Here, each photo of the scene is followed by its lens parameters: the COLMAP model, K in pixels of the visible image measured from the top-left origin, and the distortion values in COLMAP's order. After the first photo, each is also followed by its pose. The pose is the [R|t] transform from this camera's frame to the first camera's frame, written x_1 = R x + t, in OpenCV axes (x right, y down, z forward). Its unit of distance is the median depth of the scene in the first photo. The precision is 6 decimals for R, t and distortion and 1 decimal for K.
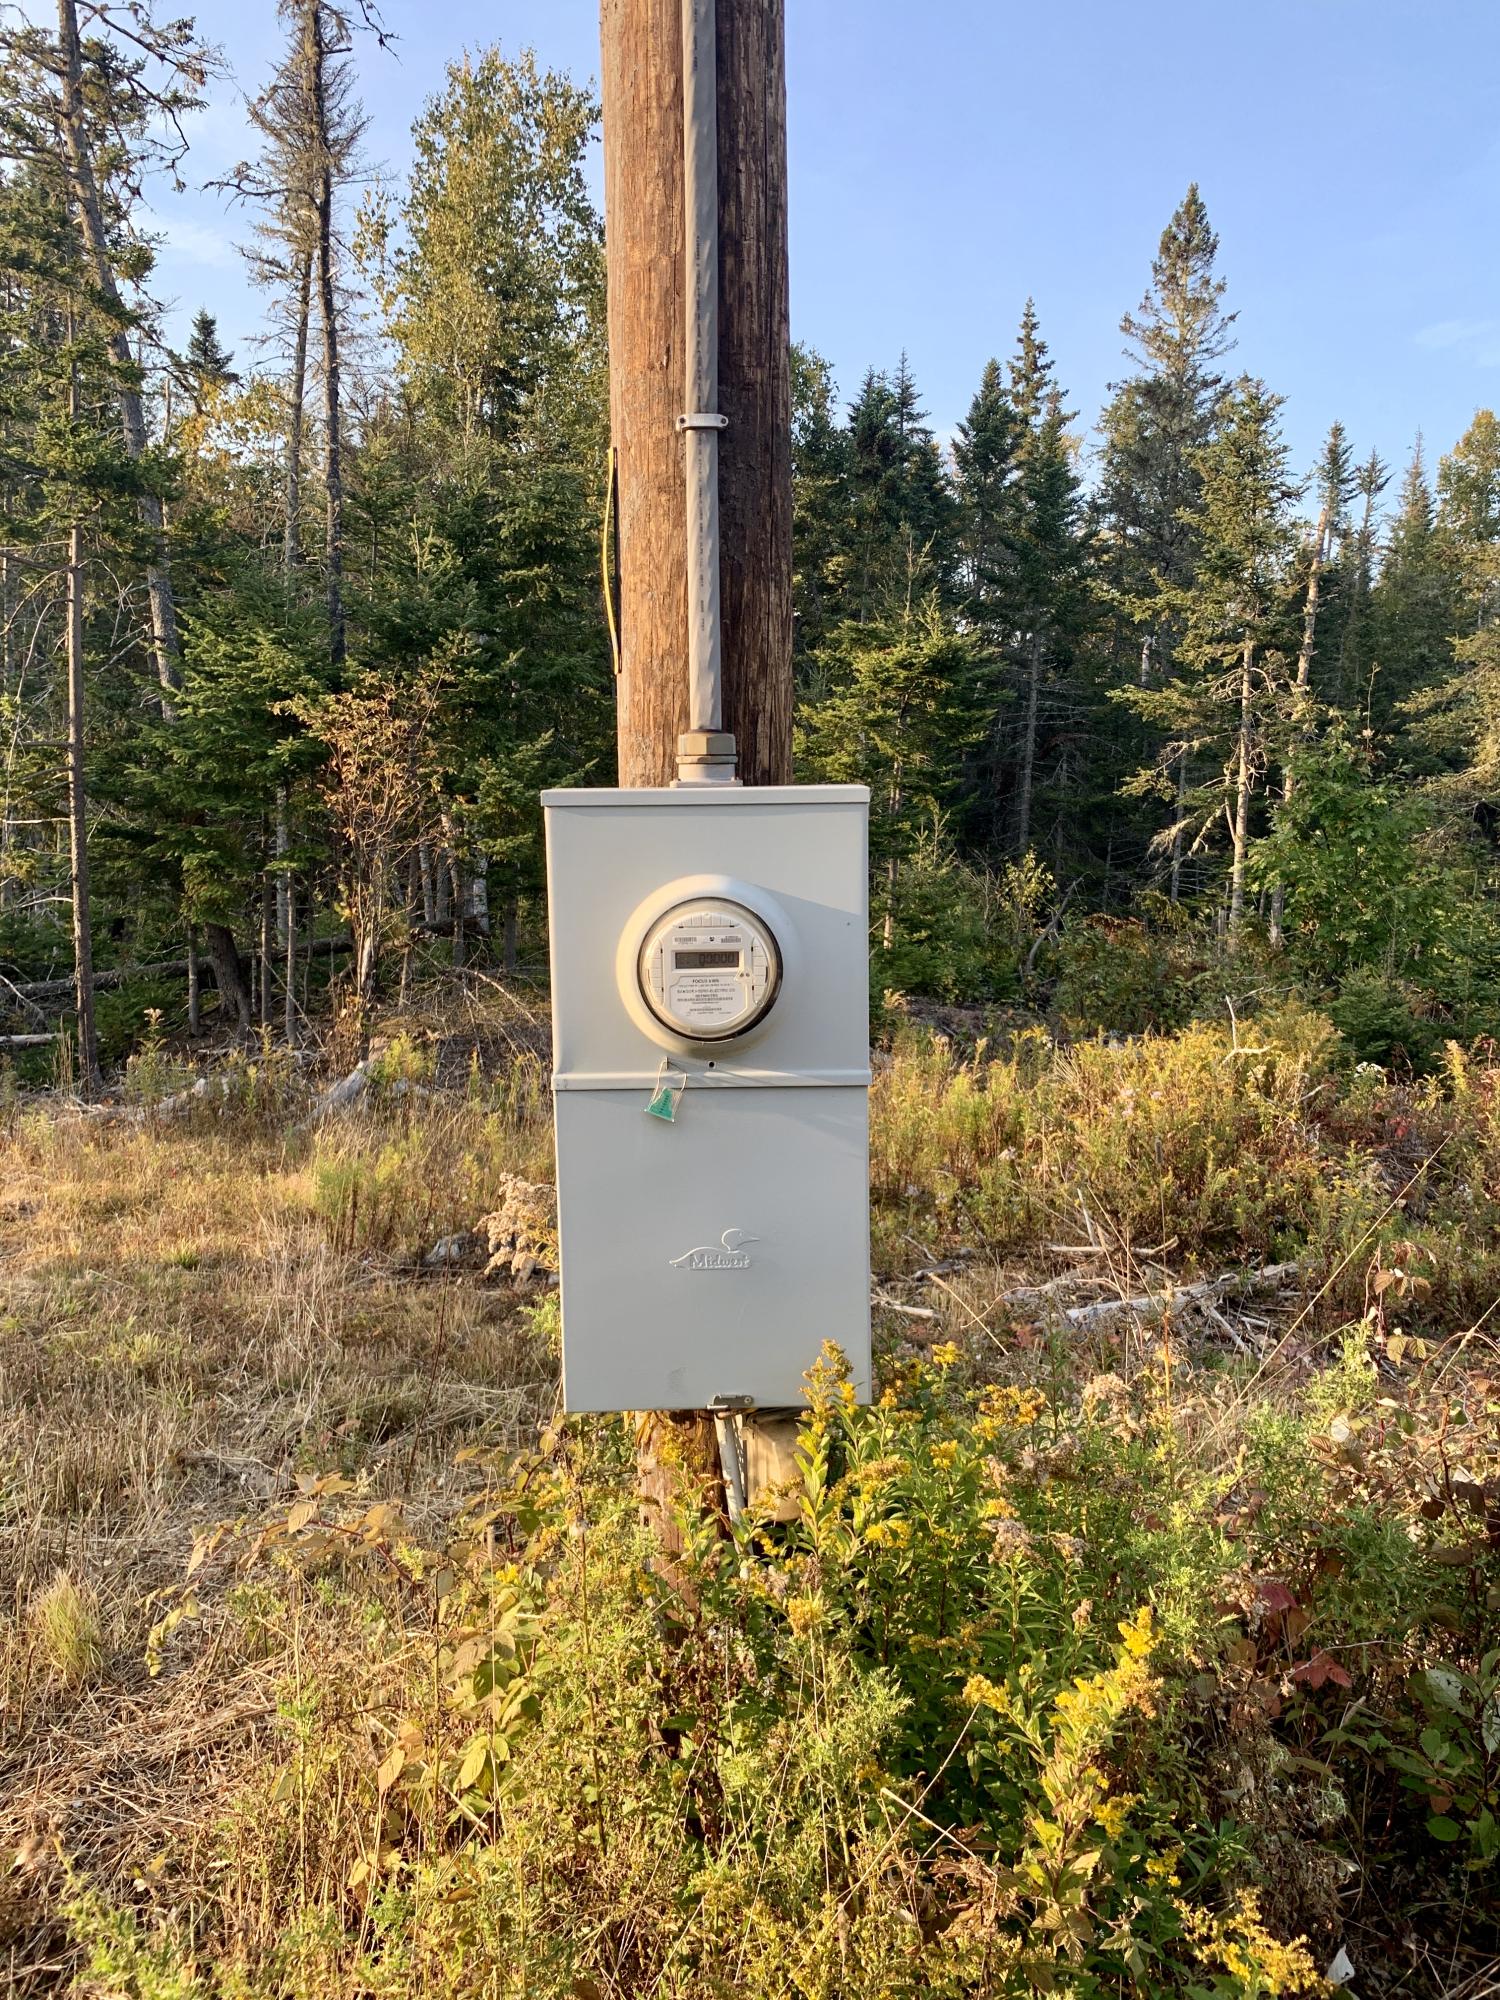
lens RADIAL K [[1504.5, 0, 748.5], [0, 1504.5, 1002.8], [0, 0, 1]] dist [0.014699, 0.005024]
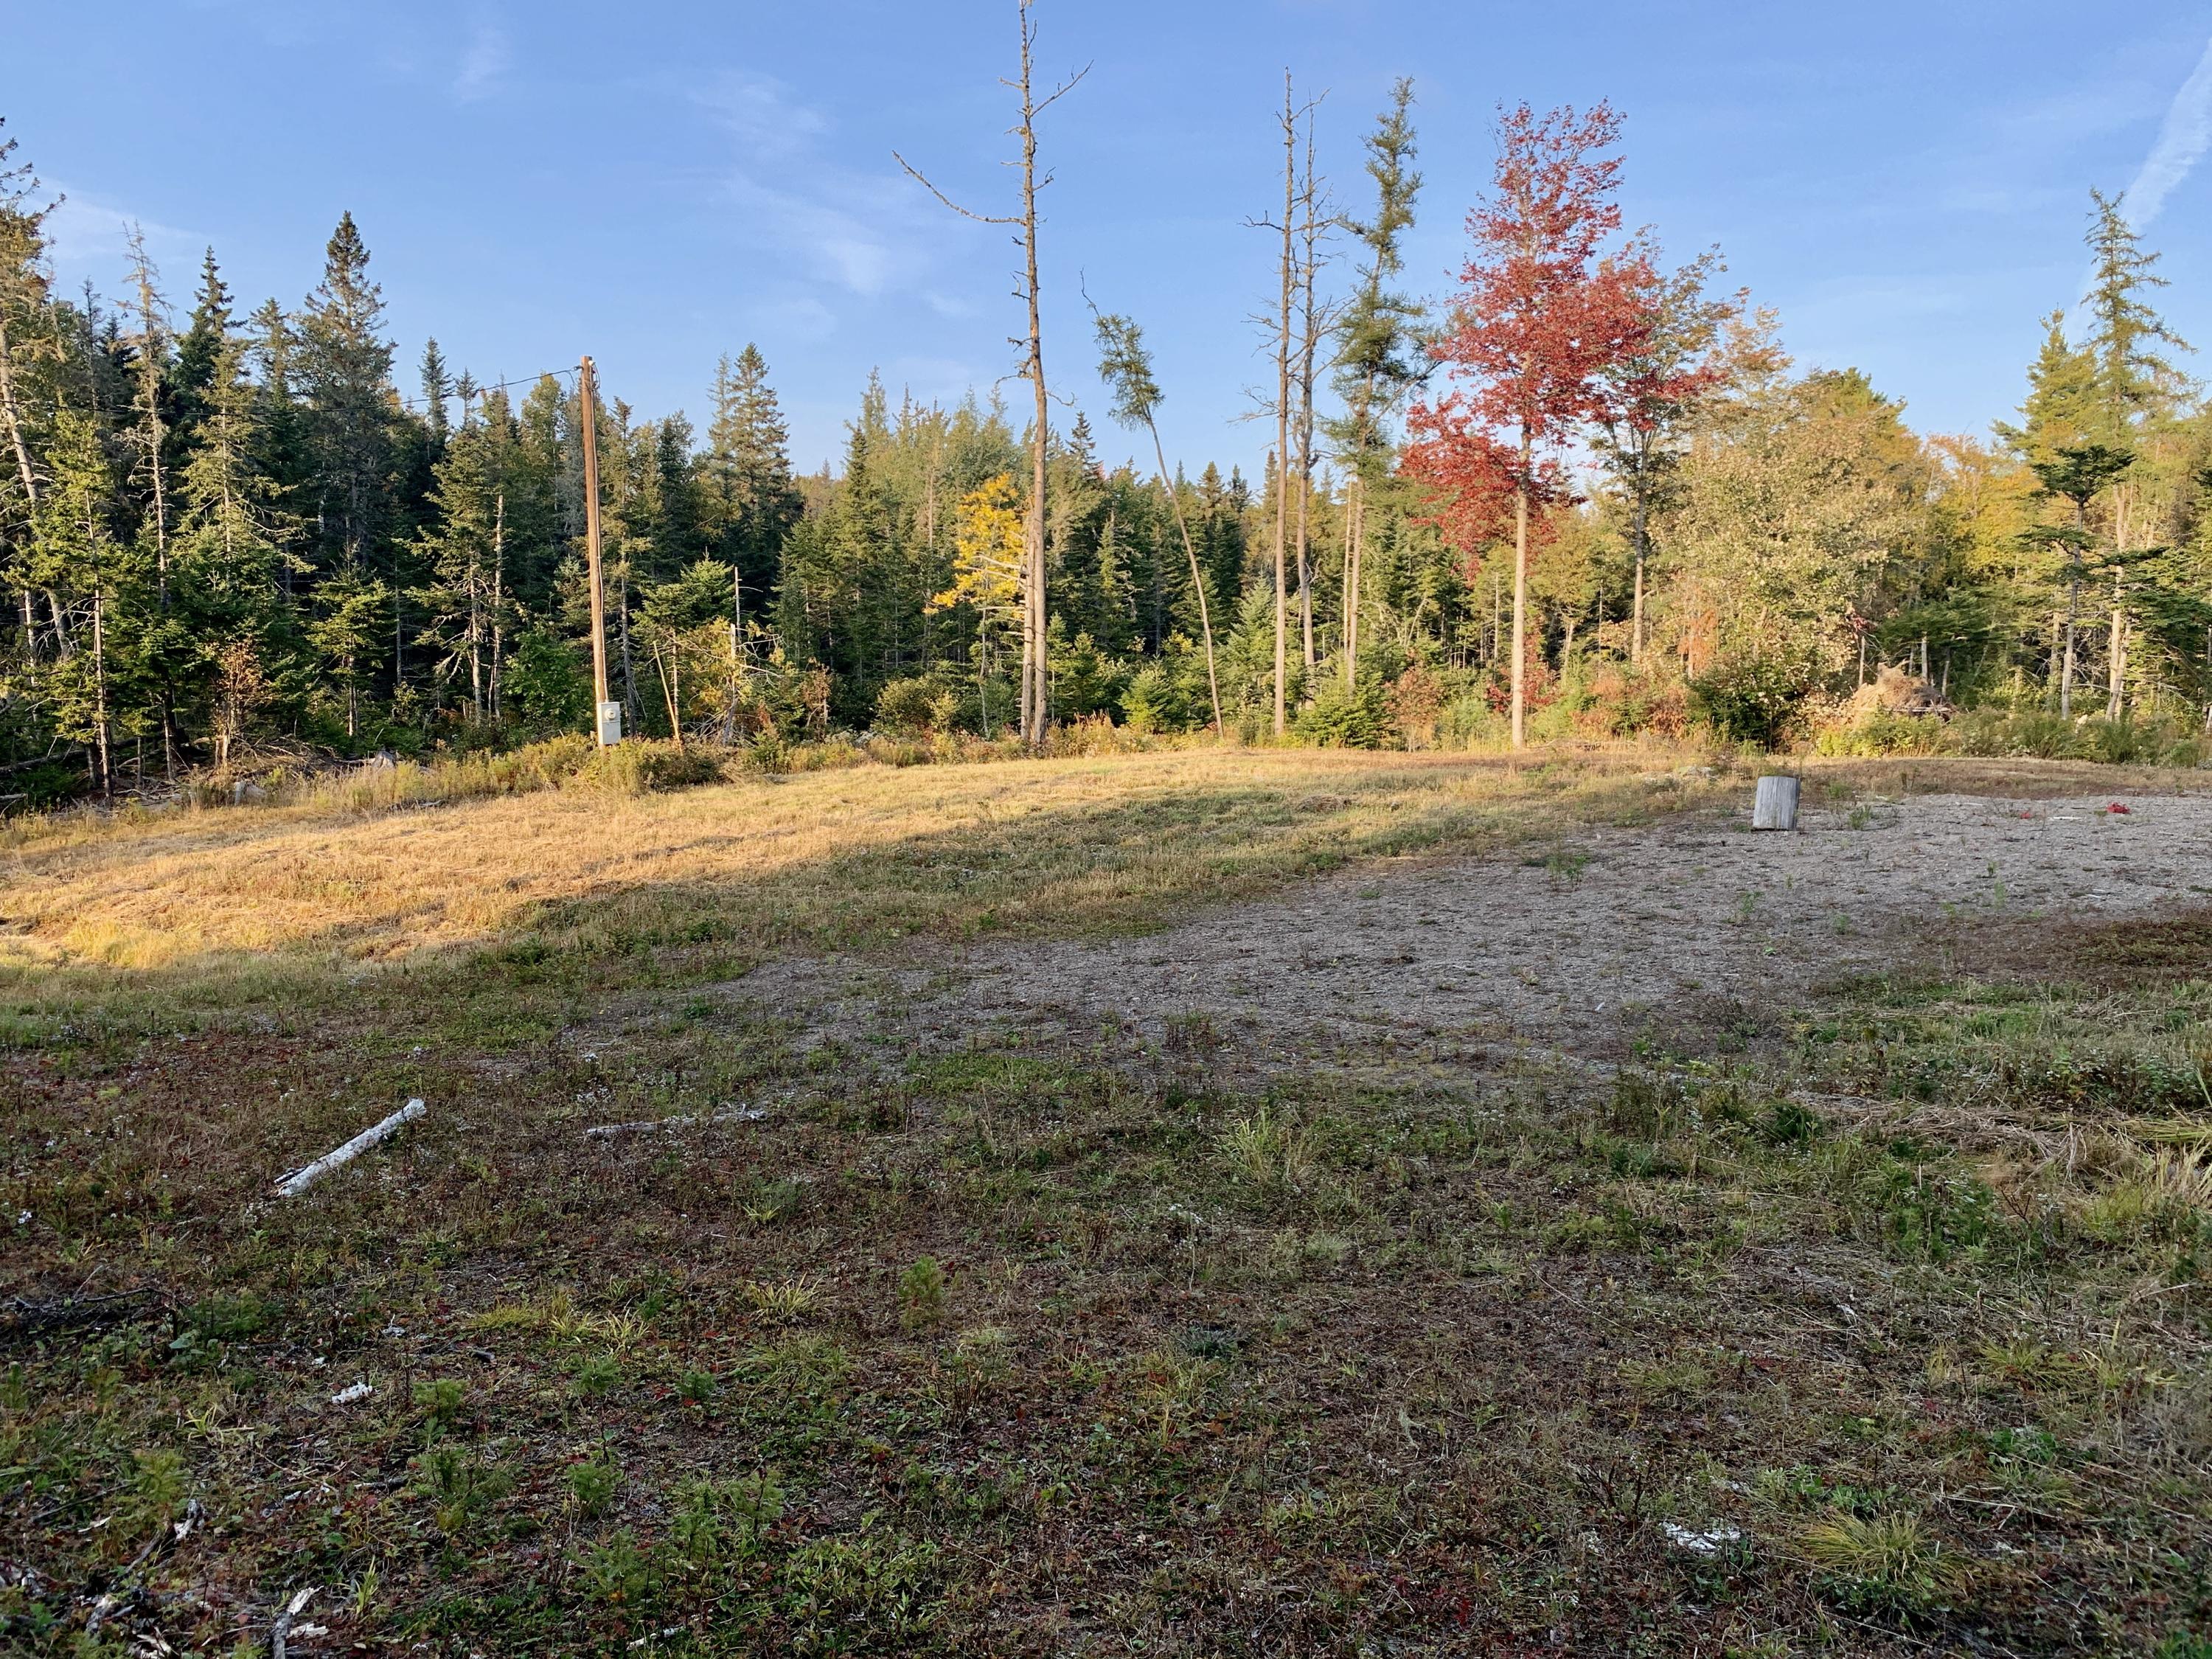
lens RADIAL K [[1664.0, 0, 1106.1], [0, 1664.0, 832.7], [0, 0, 1]] dist [0.014699, 0.005024]
pose [[0.709915, -0.087932, 0.698777, -0.608843], [0.081505, 0.995766, 0.042500, 0.077913], [-0.699556, 0.026782, 0.714076, -1.075466]]
